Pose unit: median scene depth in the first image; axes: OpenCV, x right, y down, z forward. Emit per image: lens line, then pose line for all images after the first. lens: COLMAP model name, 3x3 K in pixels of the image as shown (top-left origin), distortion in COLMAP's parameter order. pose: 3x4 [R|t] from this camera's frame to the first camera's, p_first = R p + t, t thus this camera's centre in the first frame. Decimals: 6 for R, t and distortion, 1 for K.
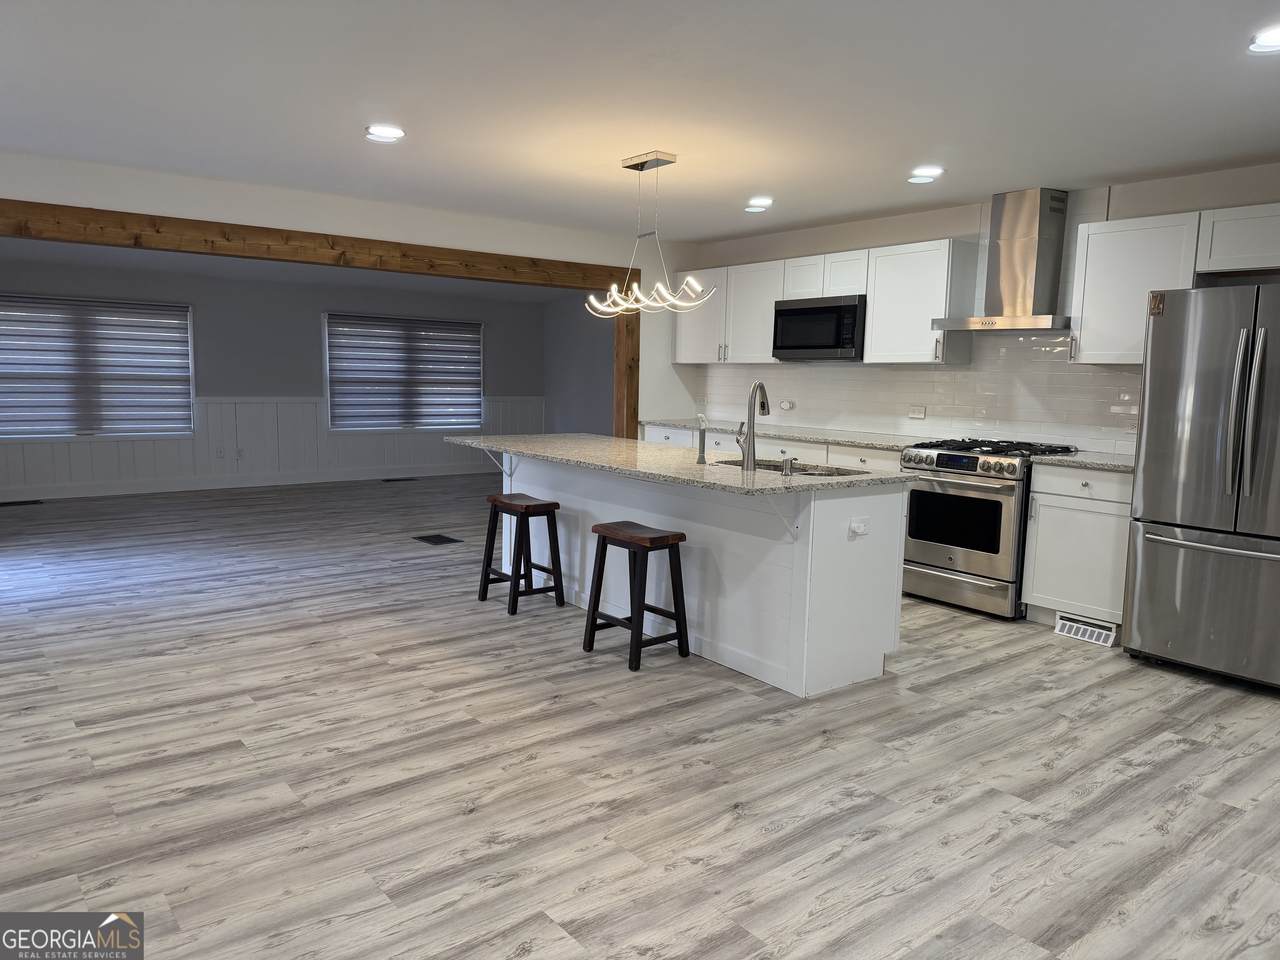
lens RADIAL K [[886.8, 0, 640.0], [0, 886.8, 480.0], [0, 0, 1]] dist [0.115522, -0.141088]
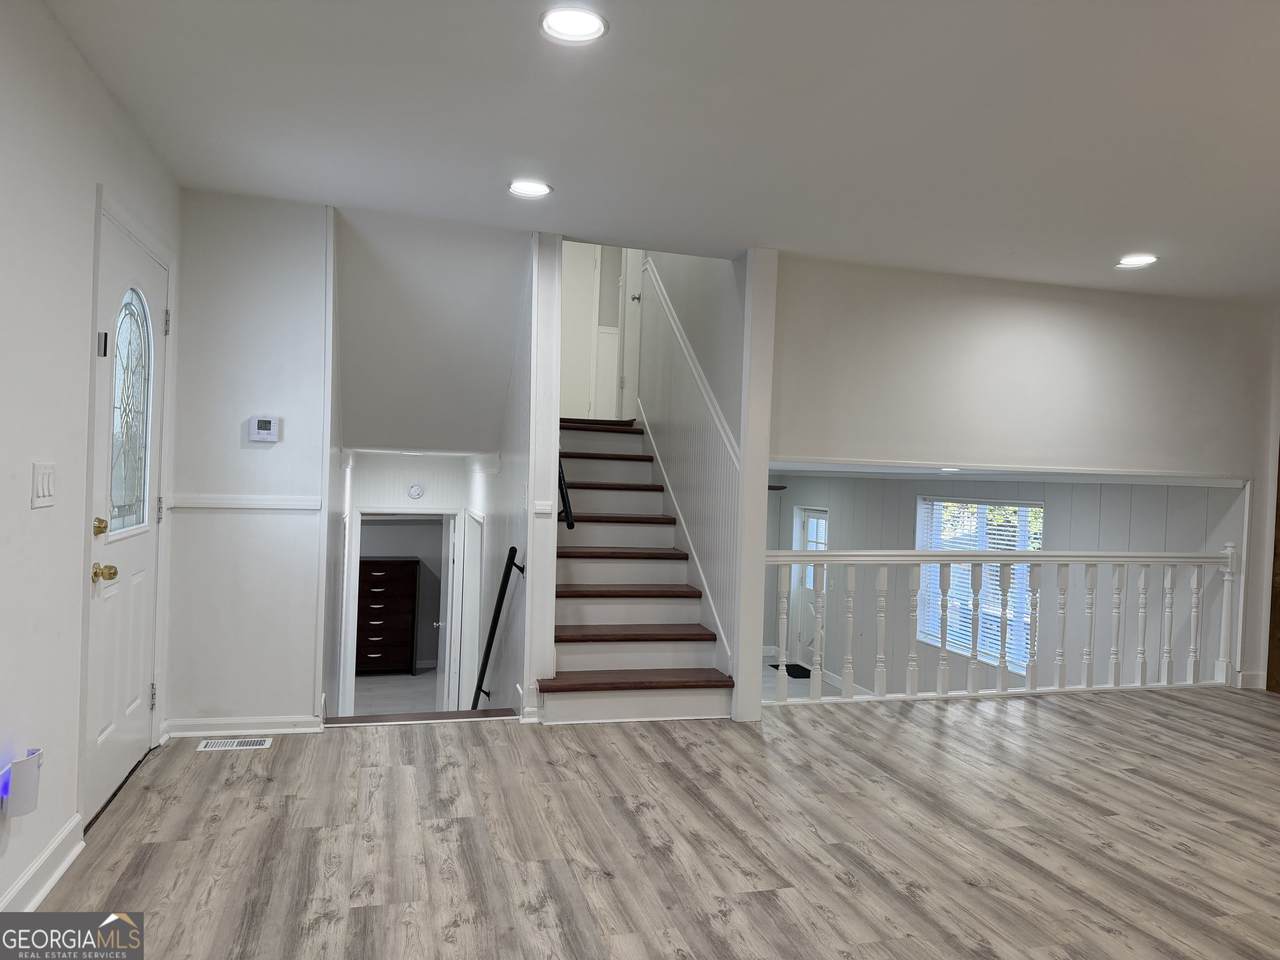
lens RADIAL K [[905.6, 0, 640.0], [0, 905.6, 480.0], [0, 0, 1]] dist [0.029406, -0.035717]
pose [[-0.371641, -0.024937, -0.928041, 0.692243], [-0.153041, 0.987609, 0.034749, -0.049514], [0.915675, 0.154943, -0.370852, 0.721397]]
